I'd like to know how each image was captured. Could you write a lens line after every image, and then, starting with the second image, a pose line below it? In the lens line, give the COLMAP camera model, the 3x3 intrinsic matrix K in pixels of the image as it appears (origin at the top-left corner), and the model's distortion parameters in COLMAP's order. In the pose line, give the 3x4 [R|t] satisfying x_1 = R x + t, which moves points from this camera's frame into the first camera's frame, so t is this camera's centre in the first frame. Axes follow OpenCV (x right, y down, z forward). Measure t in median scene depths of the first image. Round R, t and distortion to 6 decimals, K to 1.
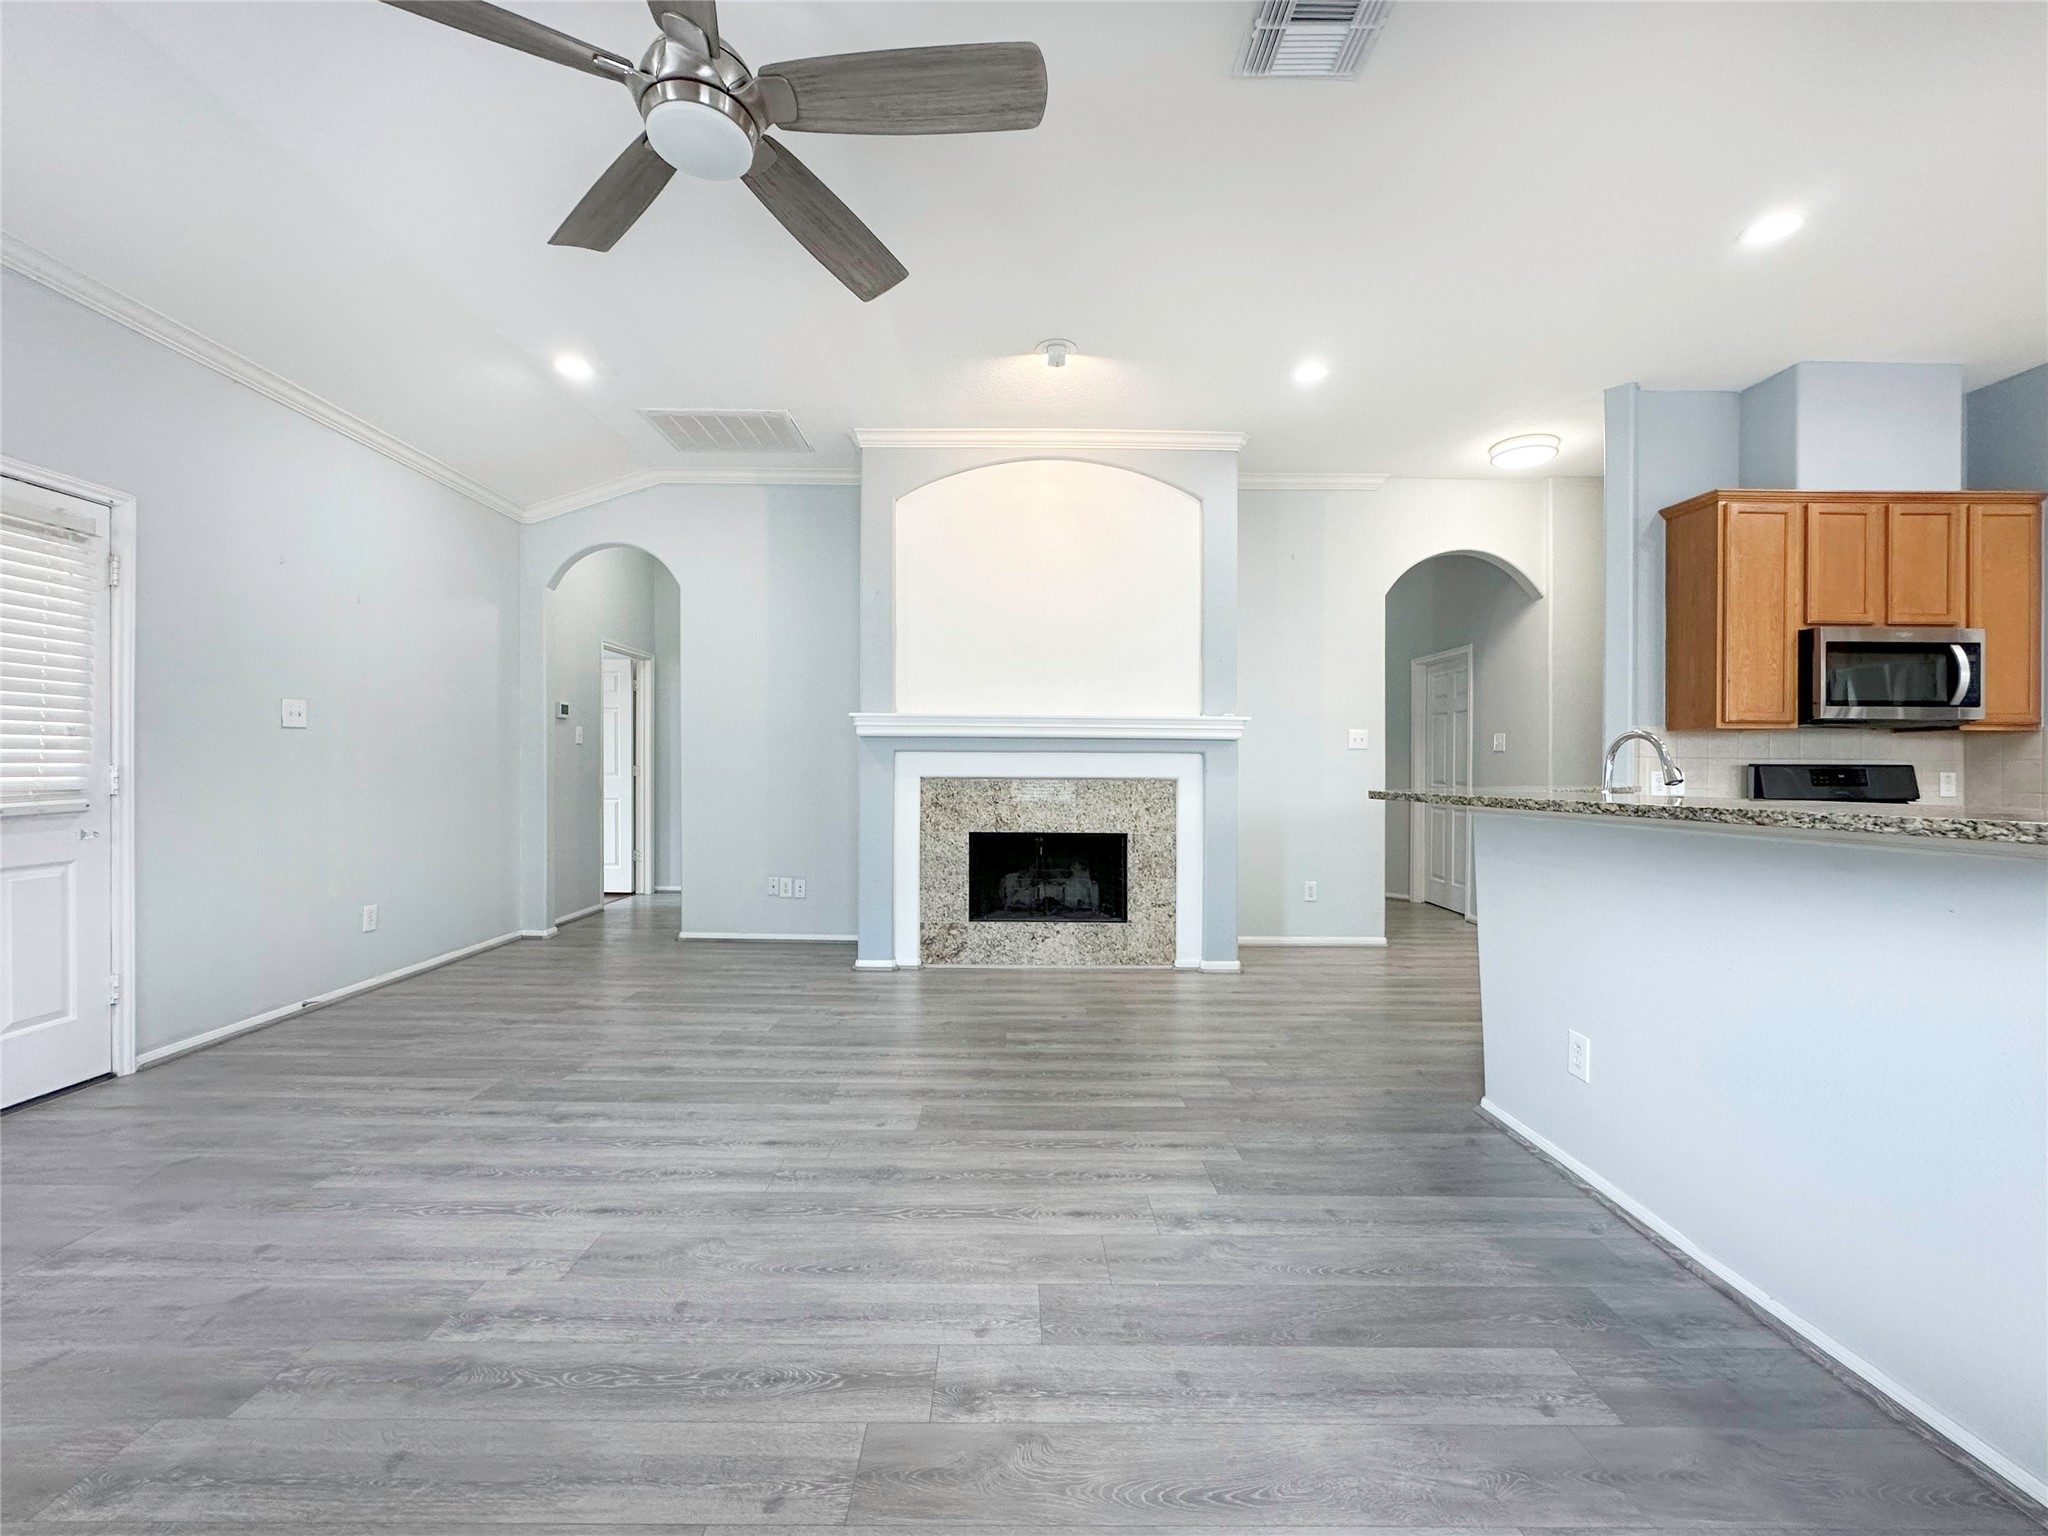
lens RADIAL K [[837.3, 0, 1019.6], [0, 837.3, 771.9], [0, 0, 1]] dist [-0.000980, 0.000198]
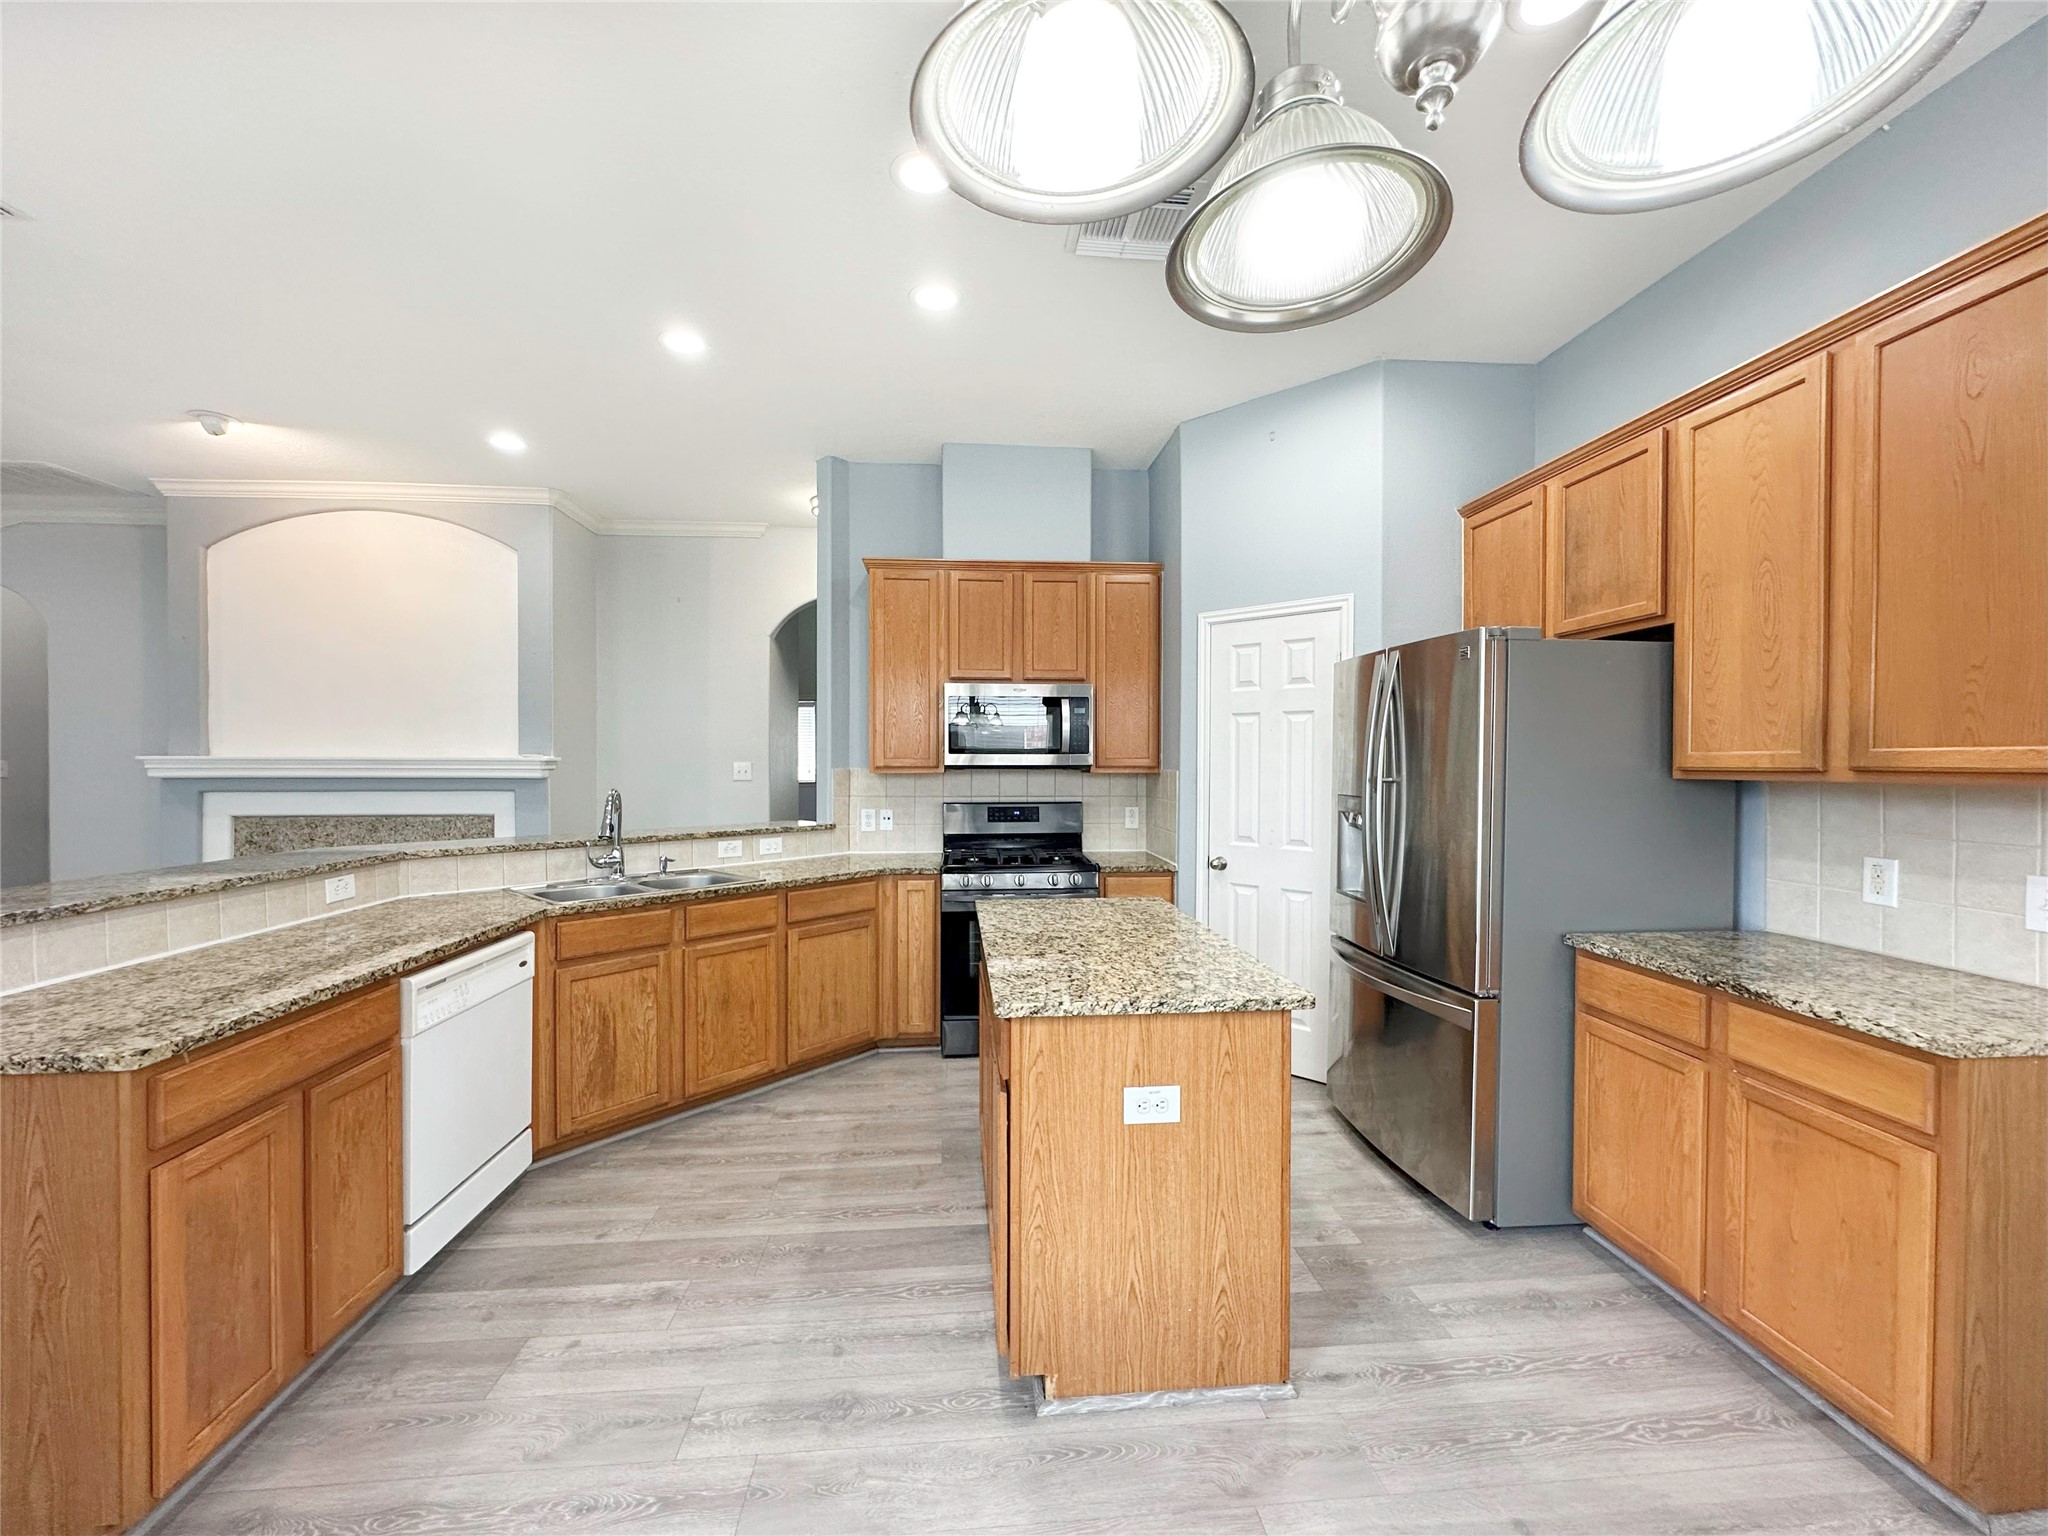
lens RADIAL K [[820.8, 0, 1055.9], [0, 820.8, 766.2], [0, 0, 1]] dist [-0.002119, 0.000041]
pose [[0.996880, -0.008461, 0.078479, 0.828487], [0.007980, 0.999947, 0.006441, -0.055175], [-0.078529, -0.005794, 0.996895, -0.088072]]
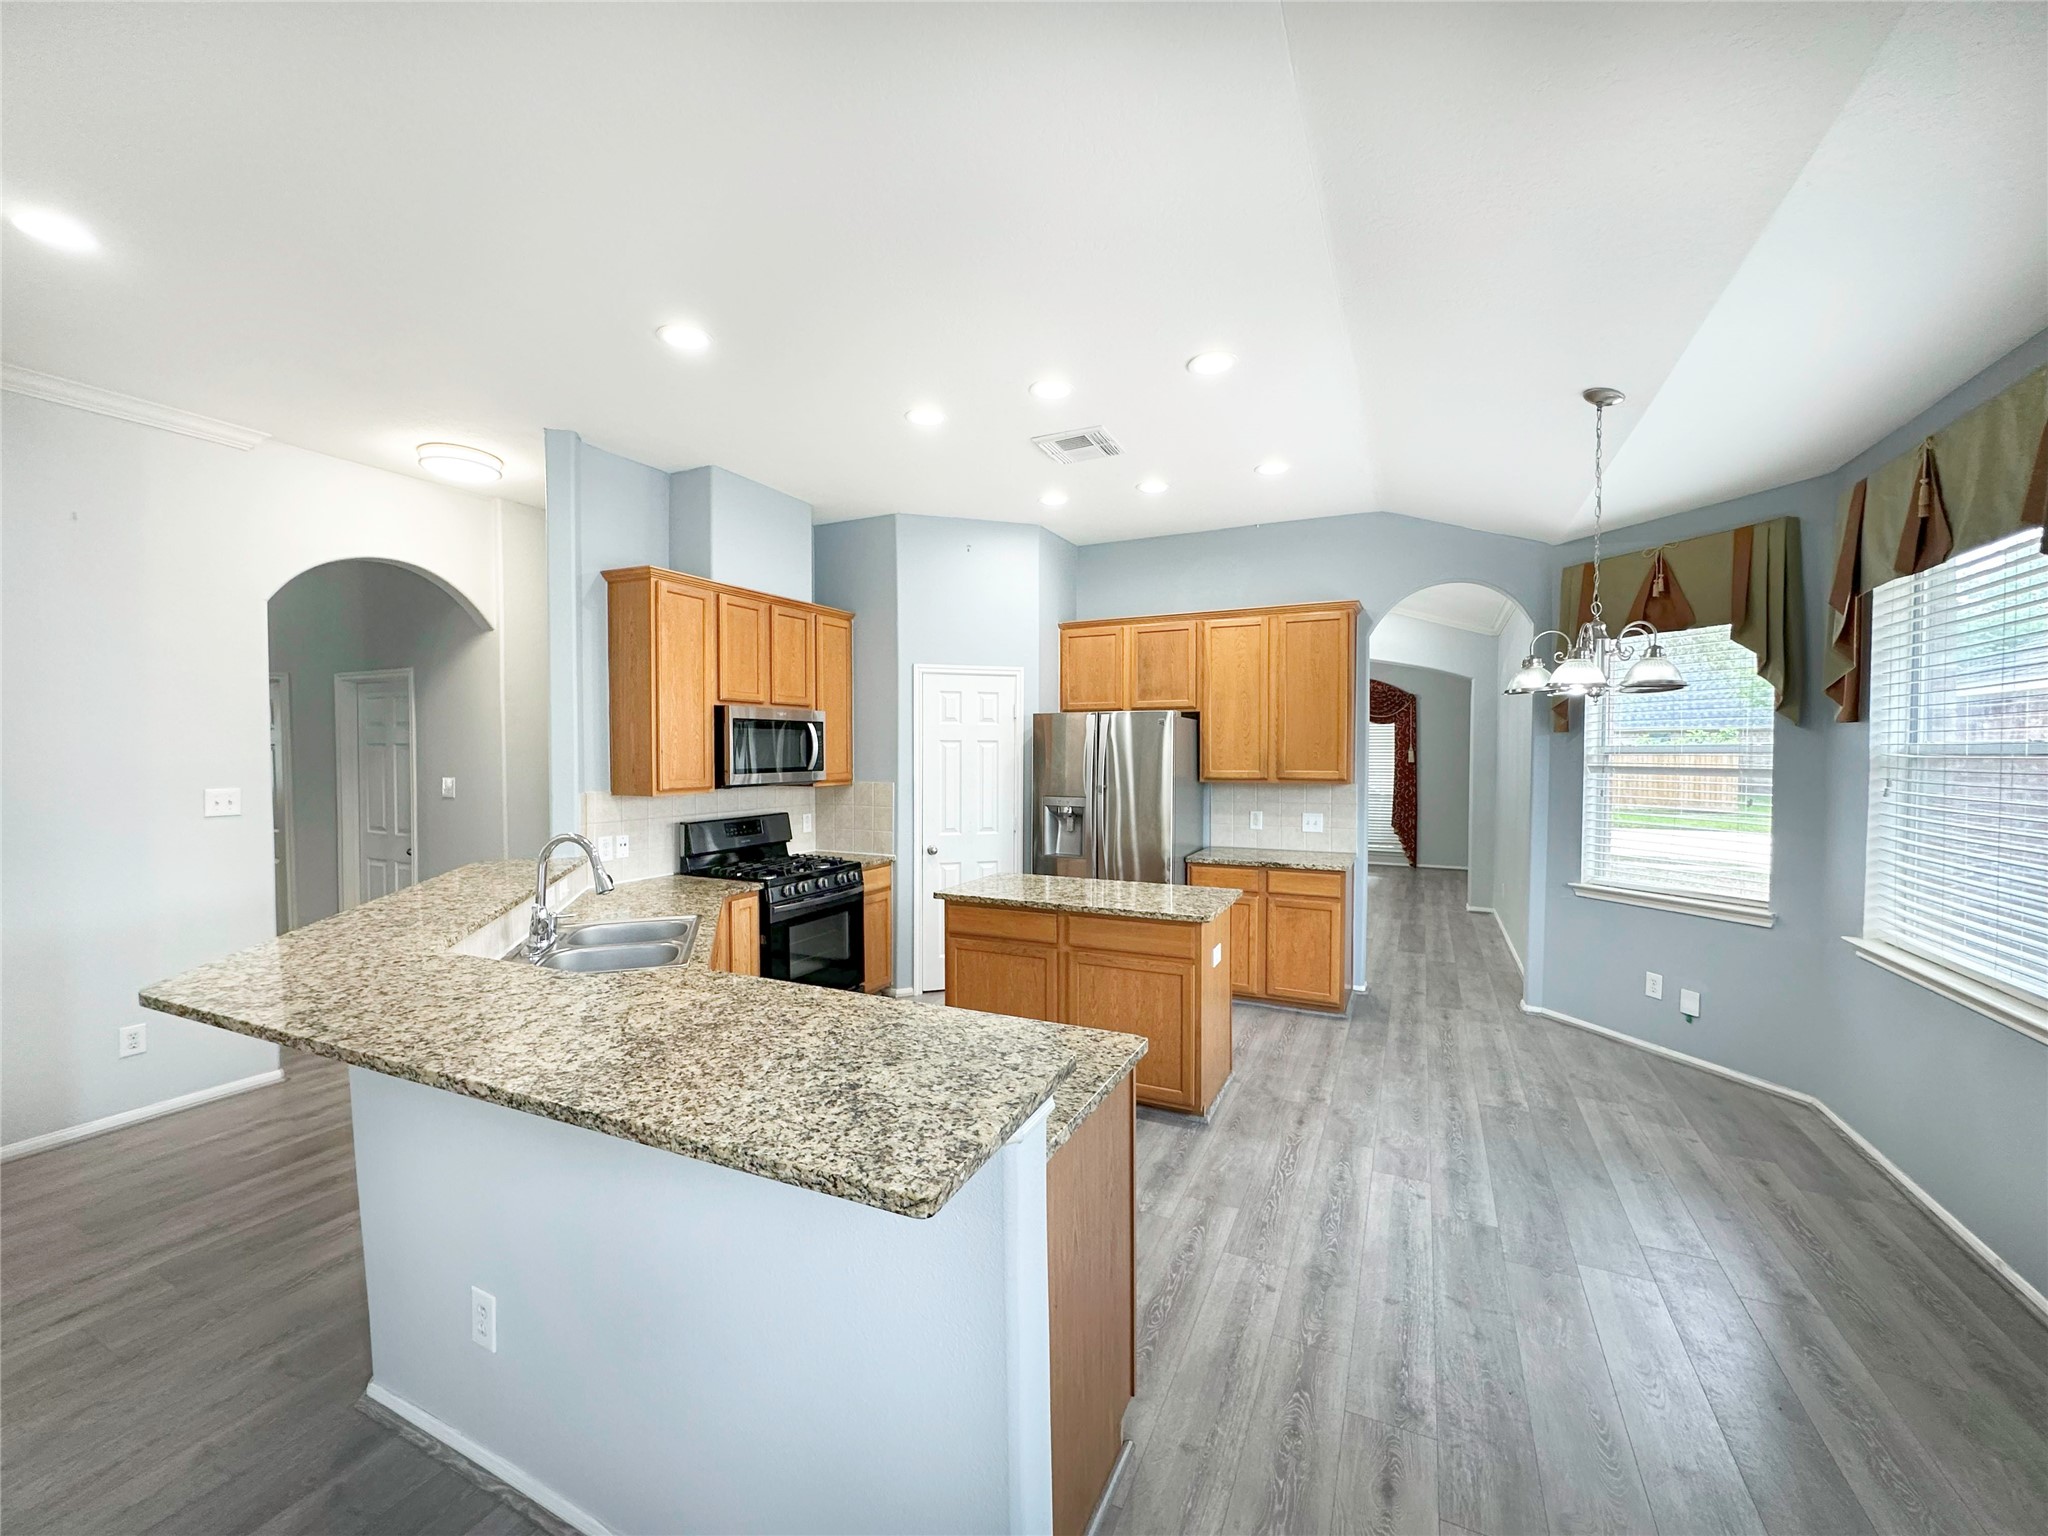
lens RADIAL K [[802.2, 0, 1025.6], [0, 802.2, 762.6], [0, 0, 1]] dist [-0.008392, 0.000065]
pose [[0.449275, -0.025595, 0.893027, 0.128451], [0.002799, 0.999625, 0.027242, -0.100237], [-0.893389, -0.009740, 0.449178, 0.116652]]
